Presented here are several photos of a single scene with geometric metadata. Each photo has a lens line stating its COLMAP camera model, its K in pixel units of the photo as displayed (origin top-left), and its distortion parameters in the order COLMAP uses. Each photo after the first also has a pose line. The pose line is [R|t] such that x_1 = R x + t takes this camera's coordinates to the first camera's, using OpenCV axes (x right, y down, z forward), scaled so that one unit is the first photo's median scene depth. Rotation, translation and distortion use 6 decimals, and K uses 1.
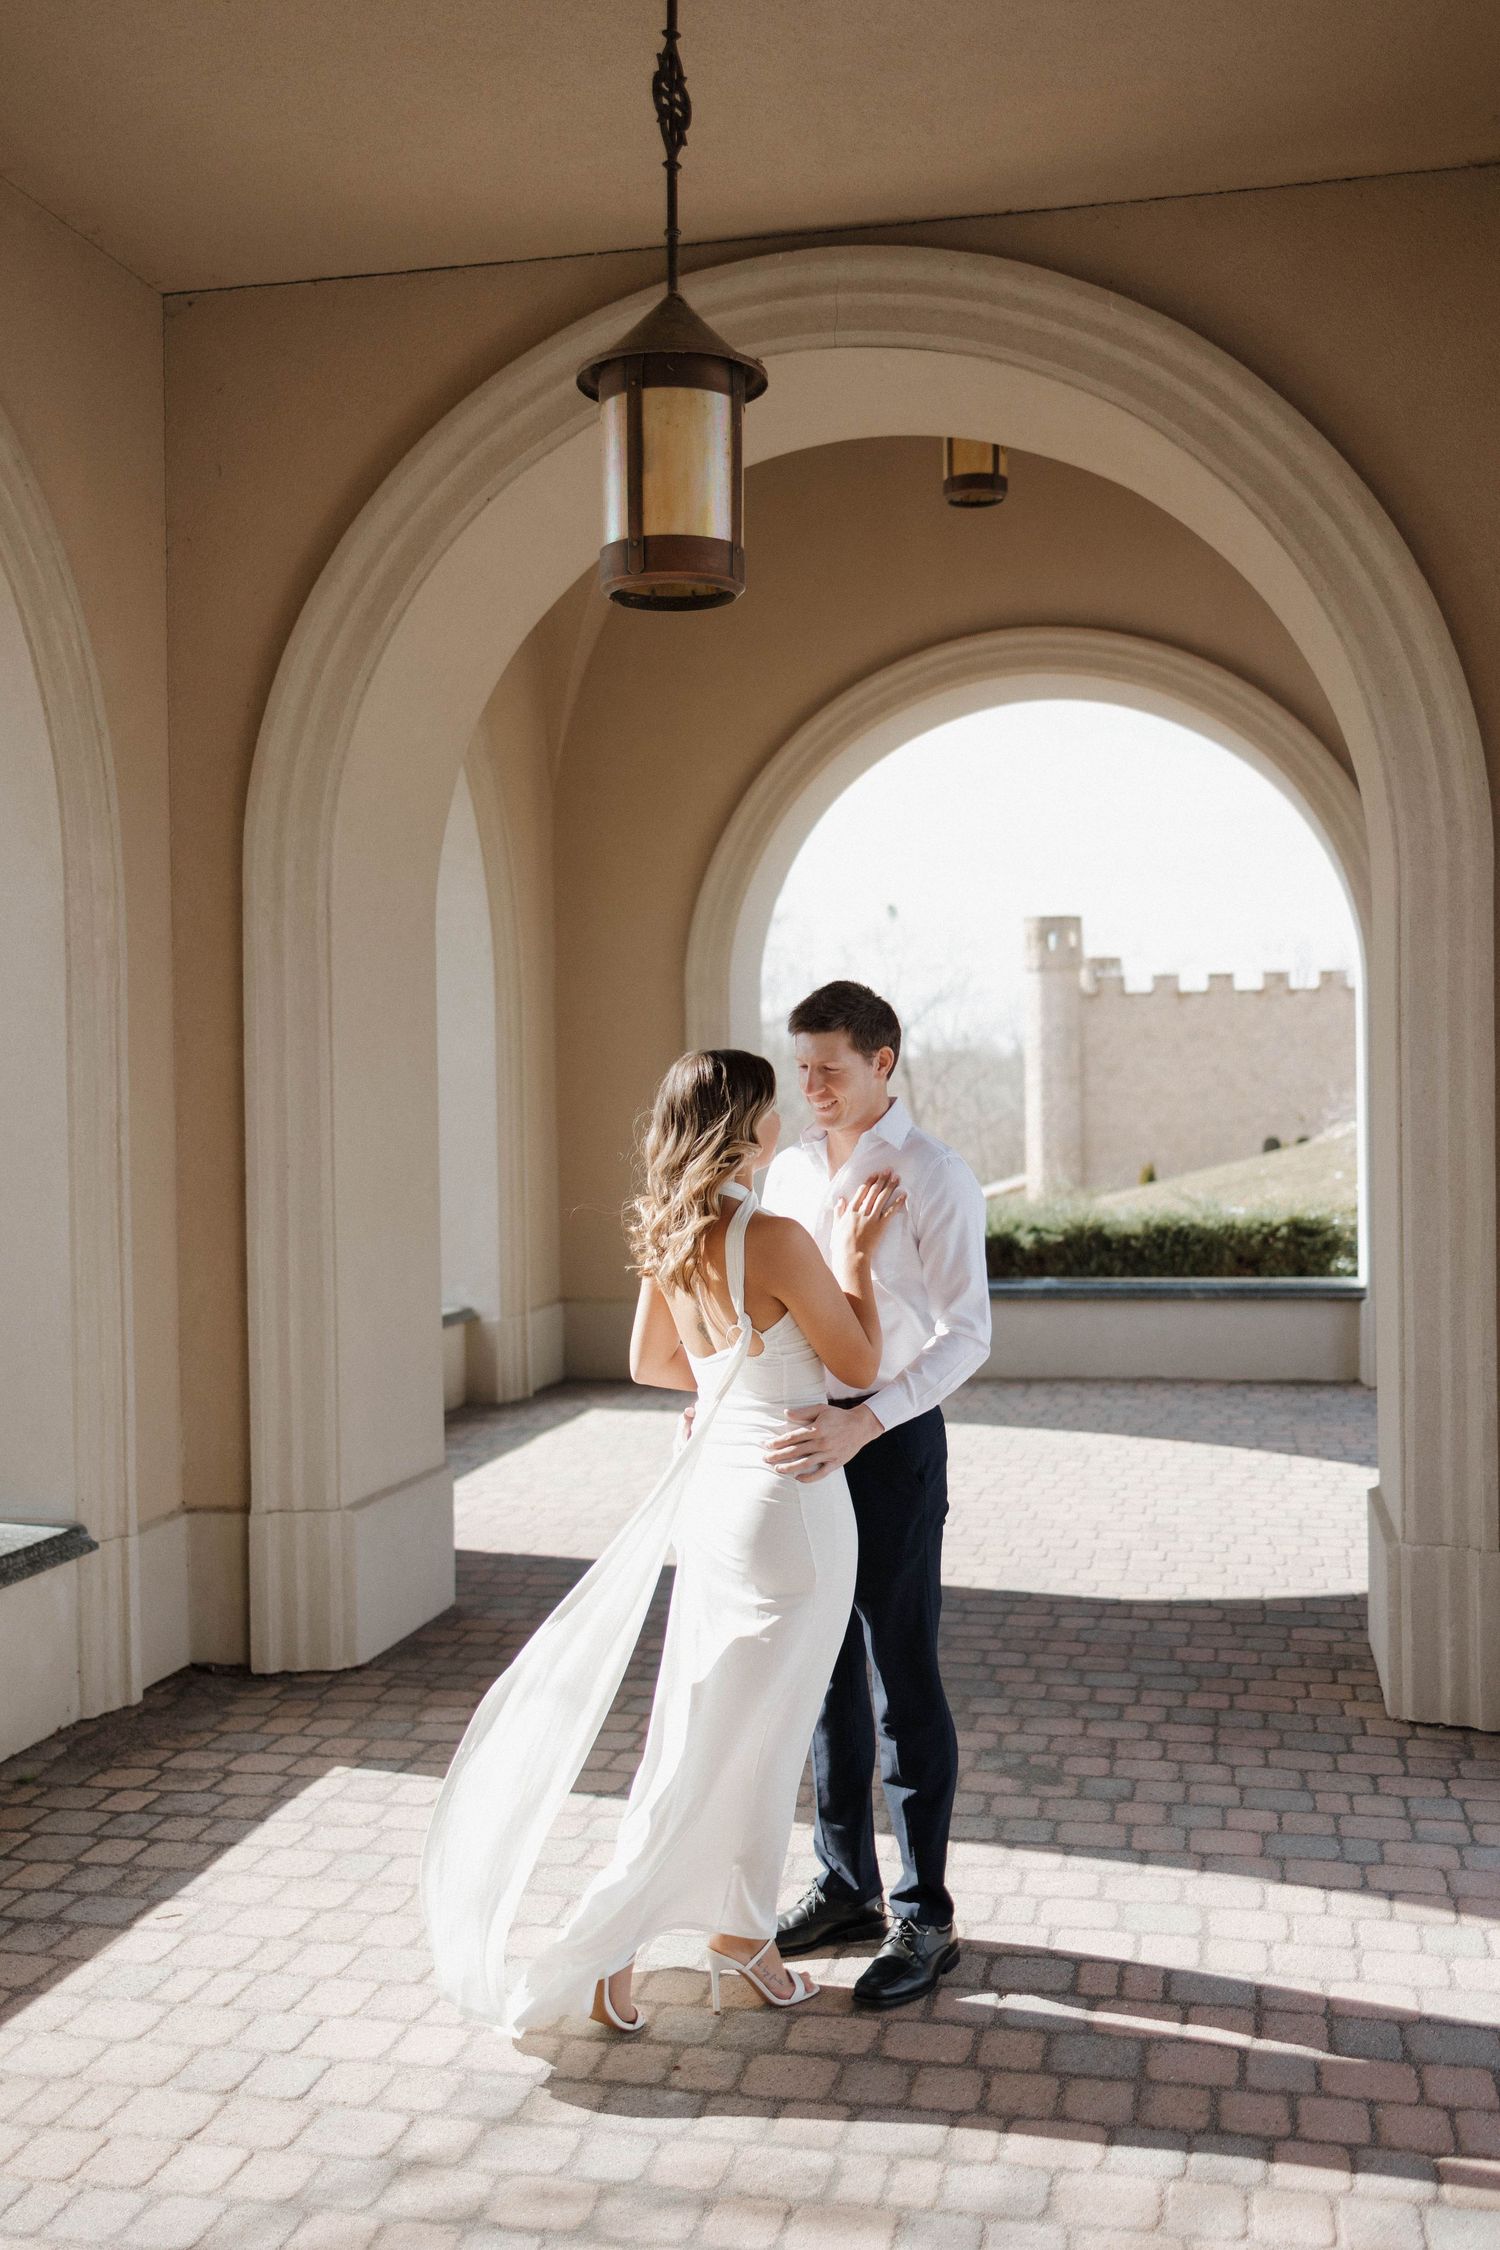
lens RADIAL K [[2262.2, 0, 740.6], [0, 2262.2, 1113.4], [0, 0, 1]] dist [0.005237, -0.017775]
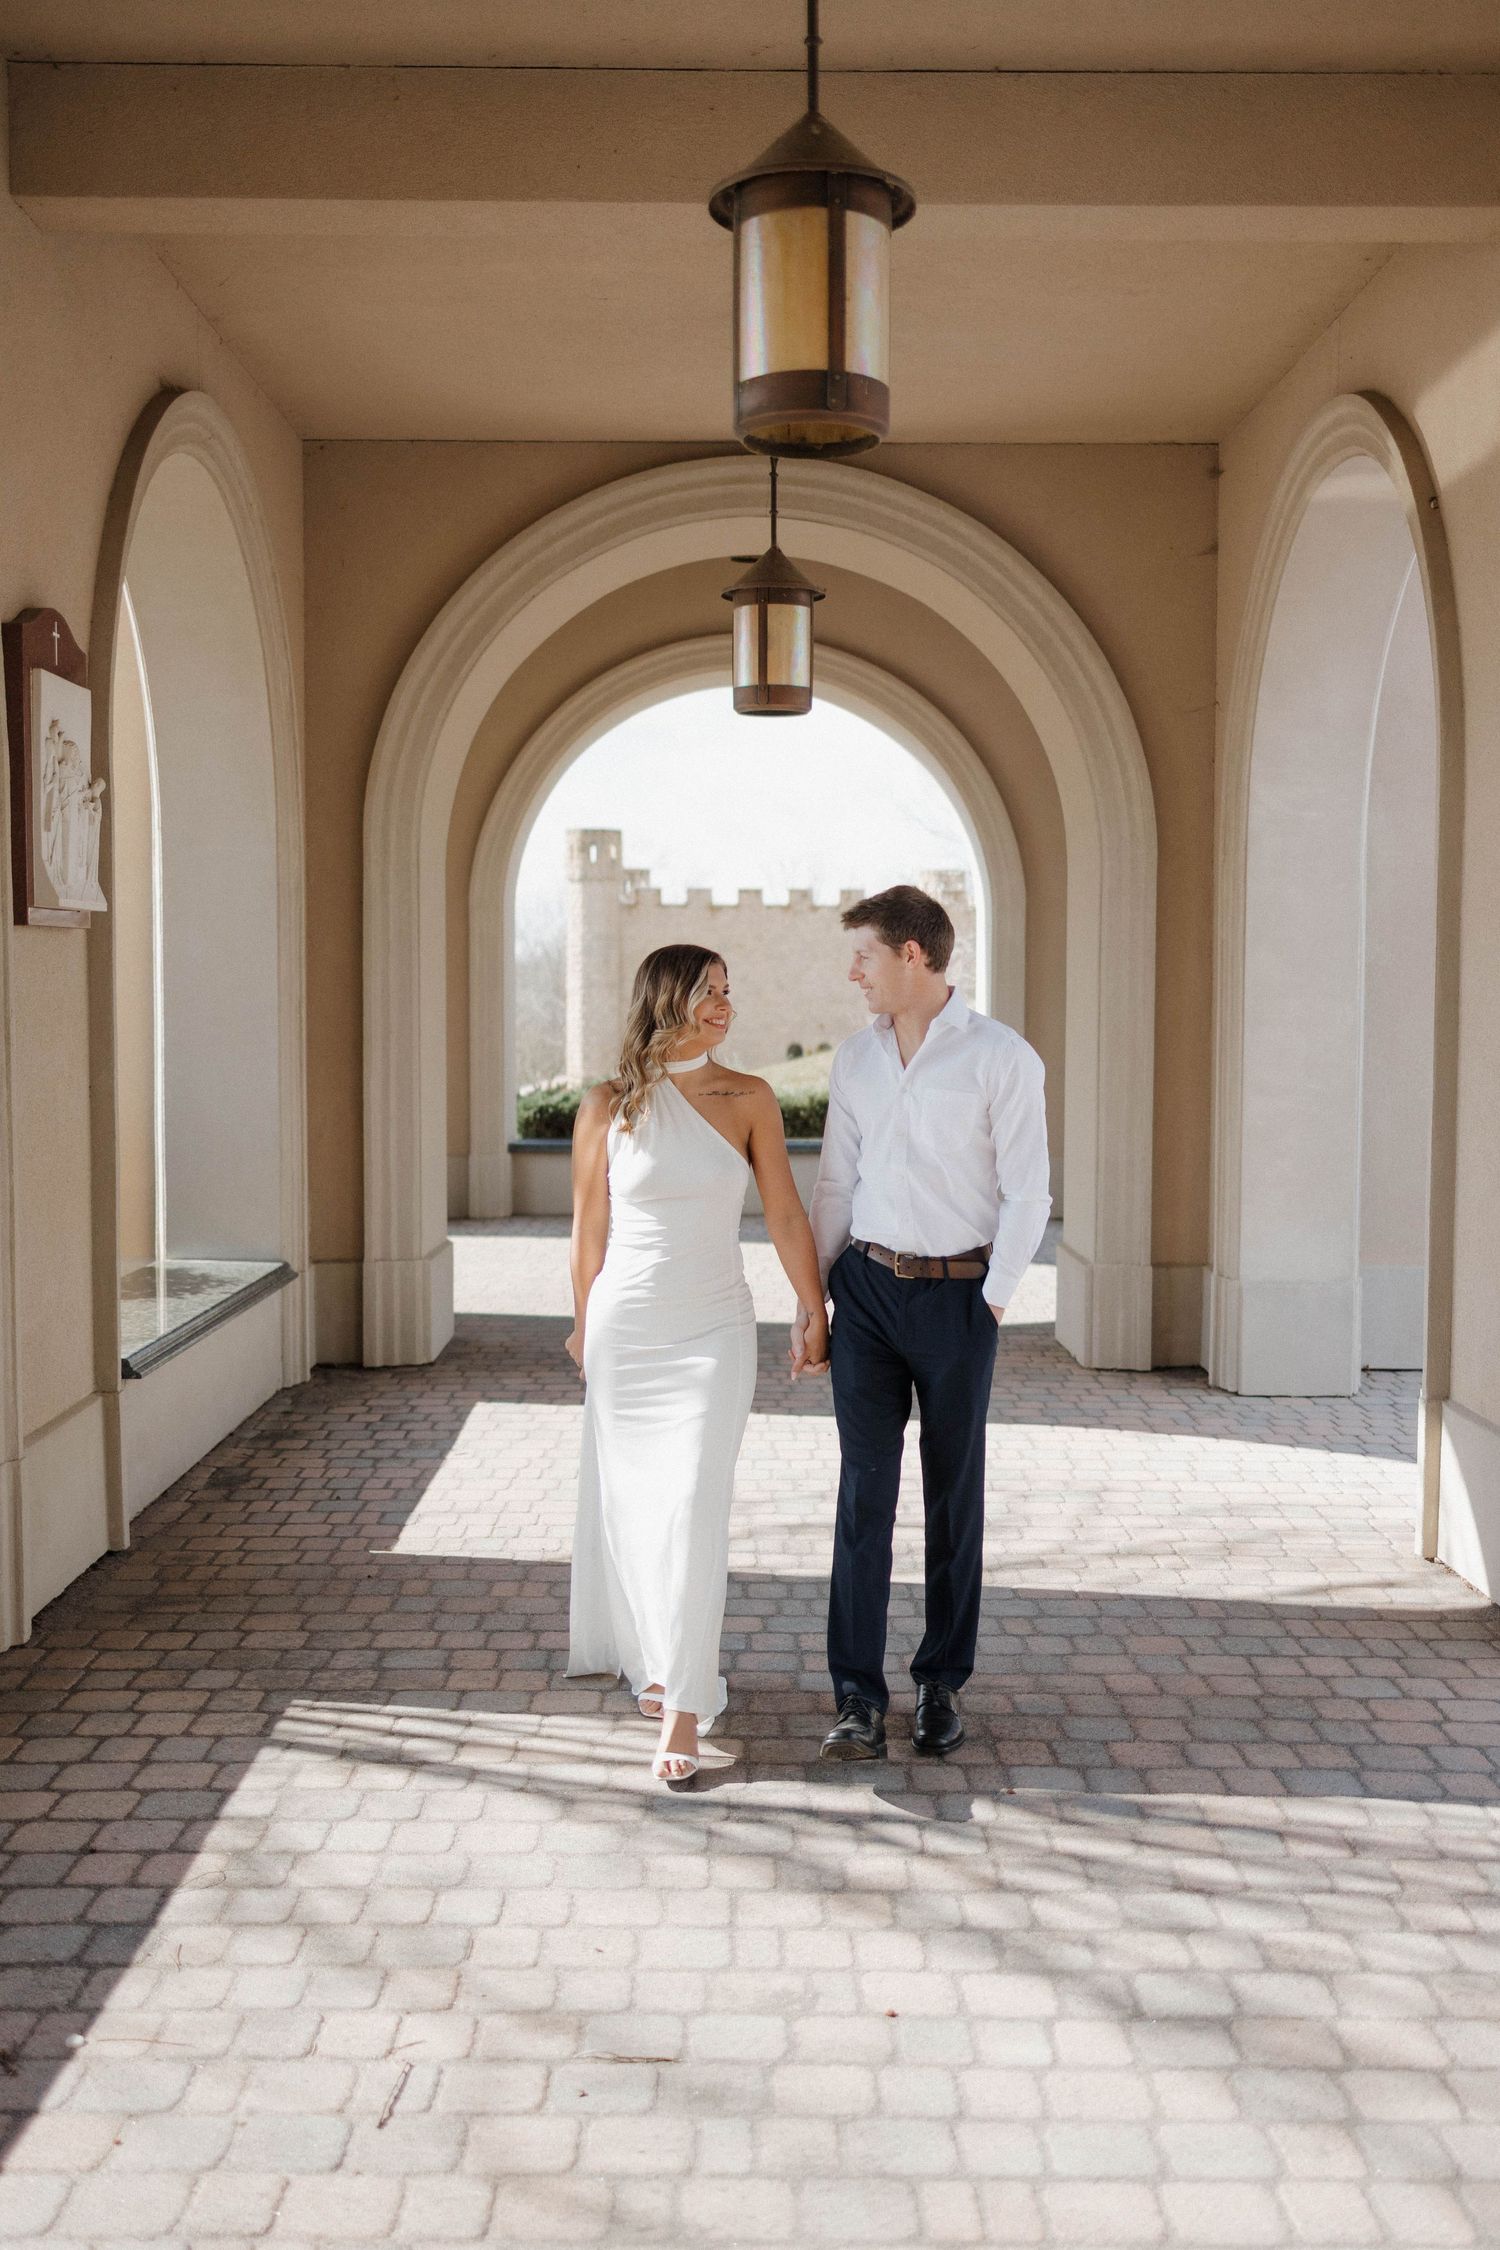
lens RADIAL K [[2261.8, 0, 758.1], [0, 2261.8, 1122.7], [0, 0, 1]] dist [-0.004501, 0.015821]
pose [[0.974278, 0.004604, 0.225301, -0.299427], [-0.014927, 0.998914, 0.044136, 0.013300], [-0.224854, -0.046363, 0.973289, -0.522558]]
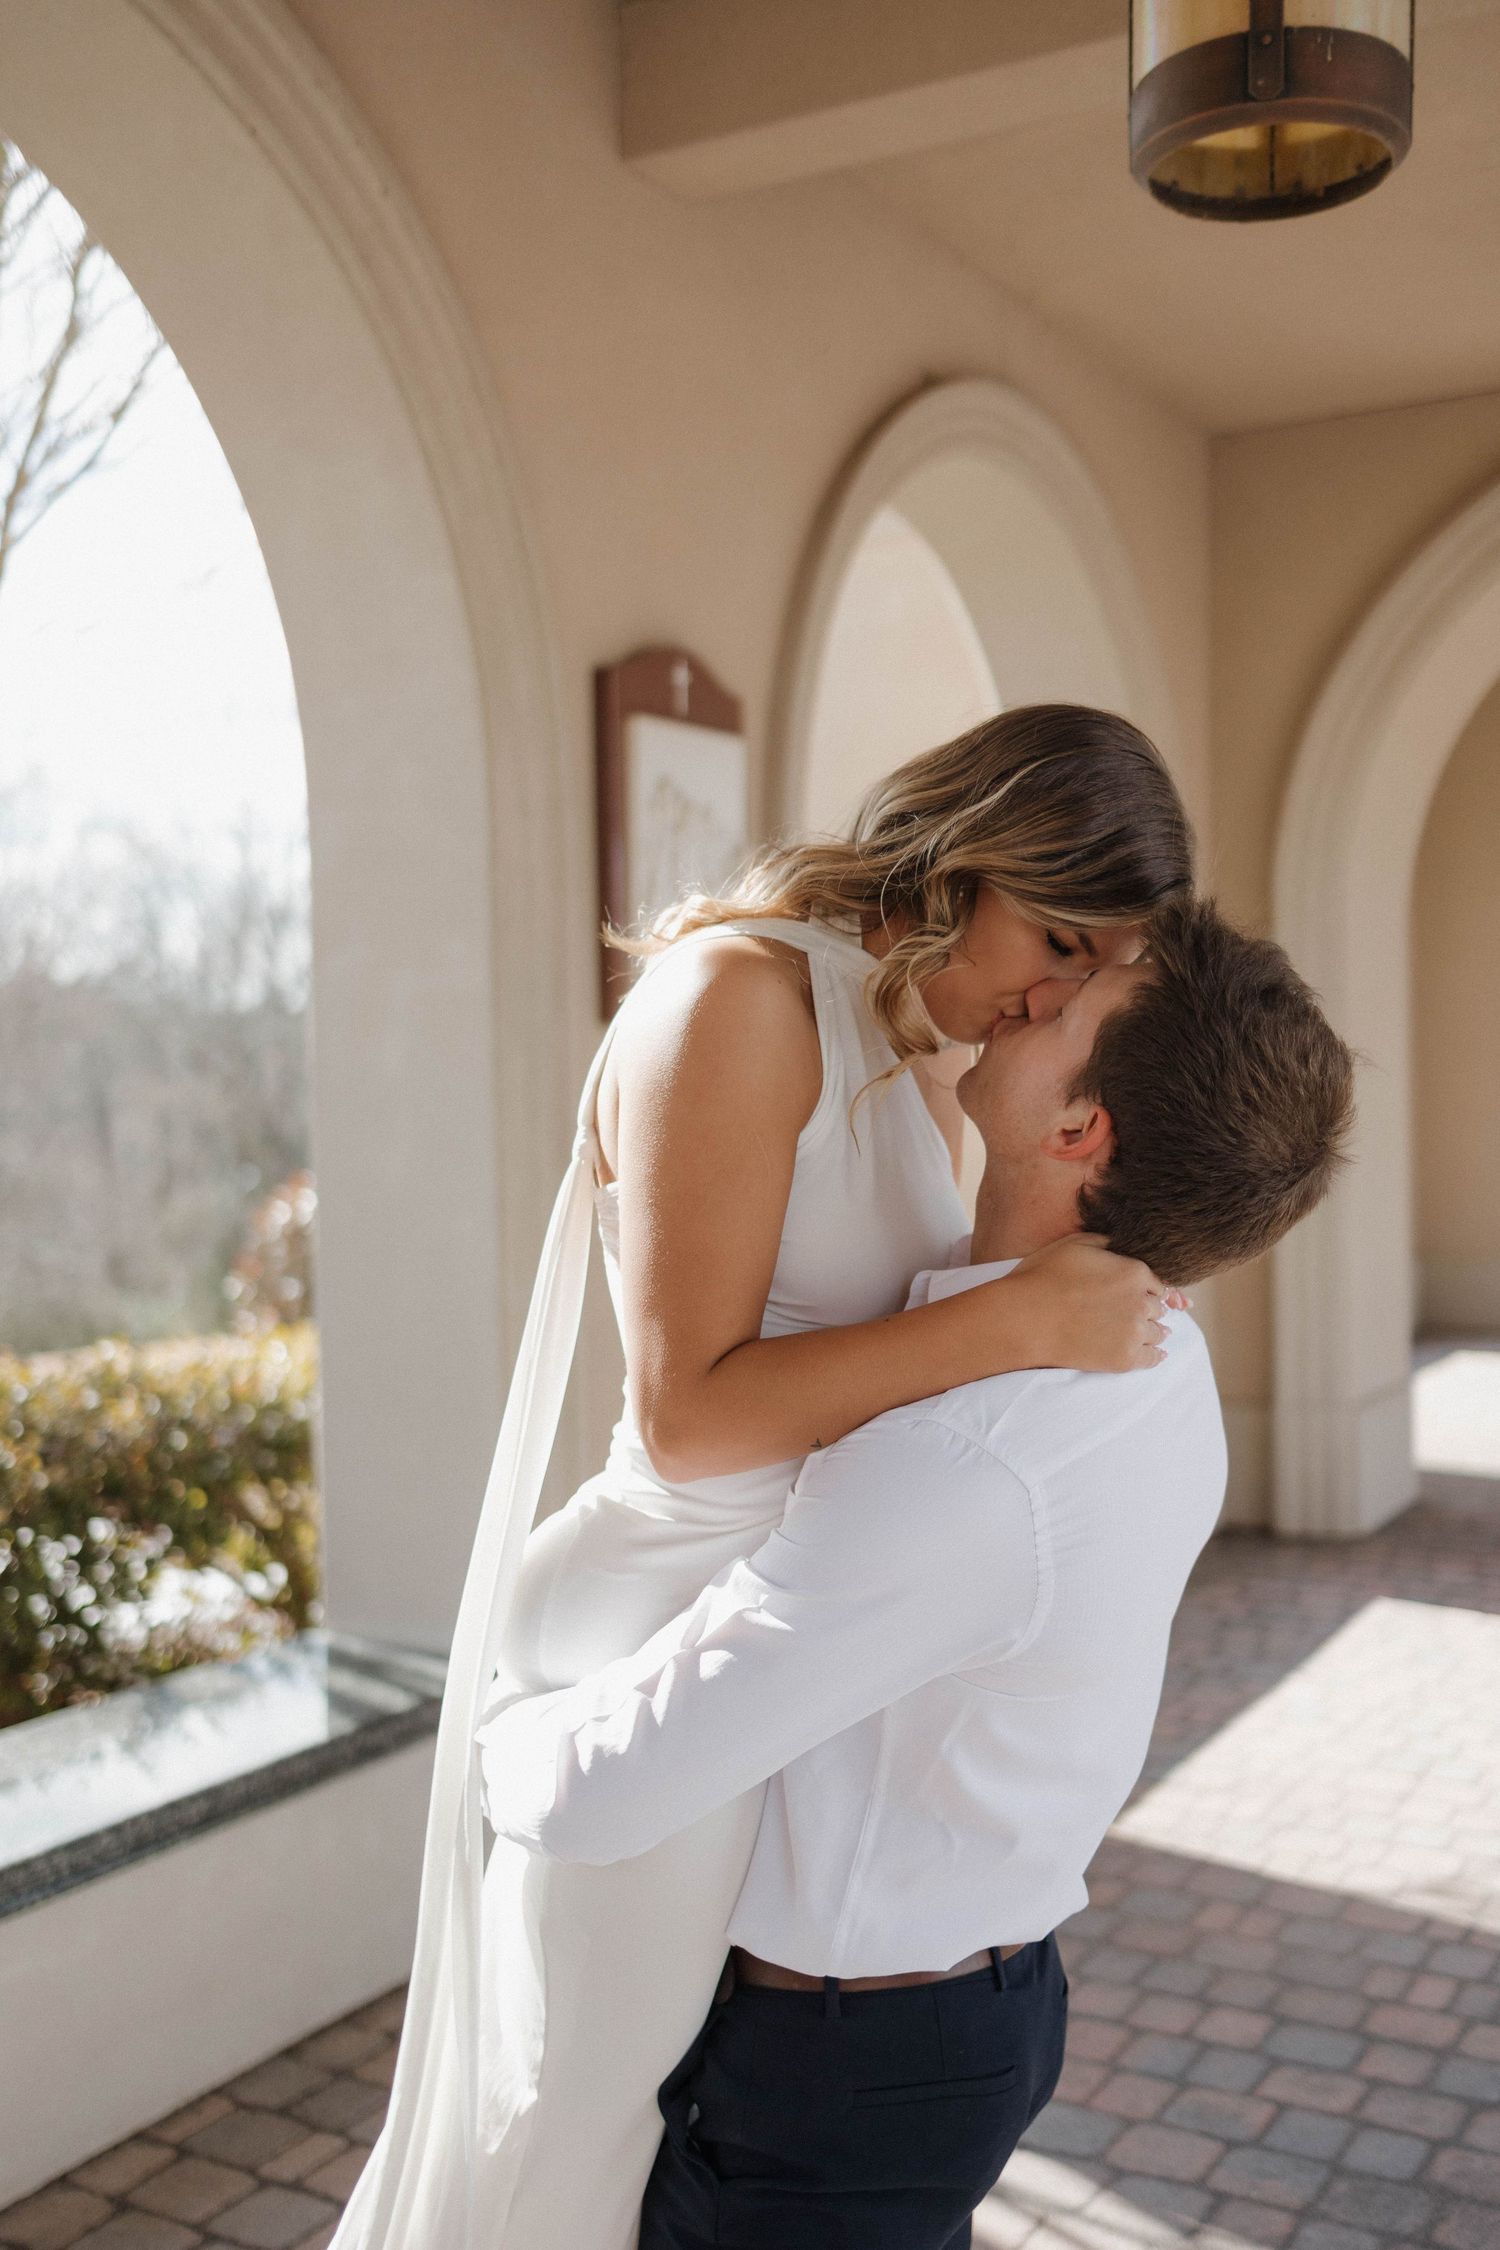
lens RADIAL K [[2257.7, 0, 750.0], [0, 2257.7, 1125.0], [0, 0, 1]] dist [0.011772, 0.012314]
pose [[0.952510, 0.013113, -0.304224, -0.115017], [-0.006787, 0.999738, 0.021841, -0.005016], [0.304431, -0.018739, 0.952350, -0.279400]]
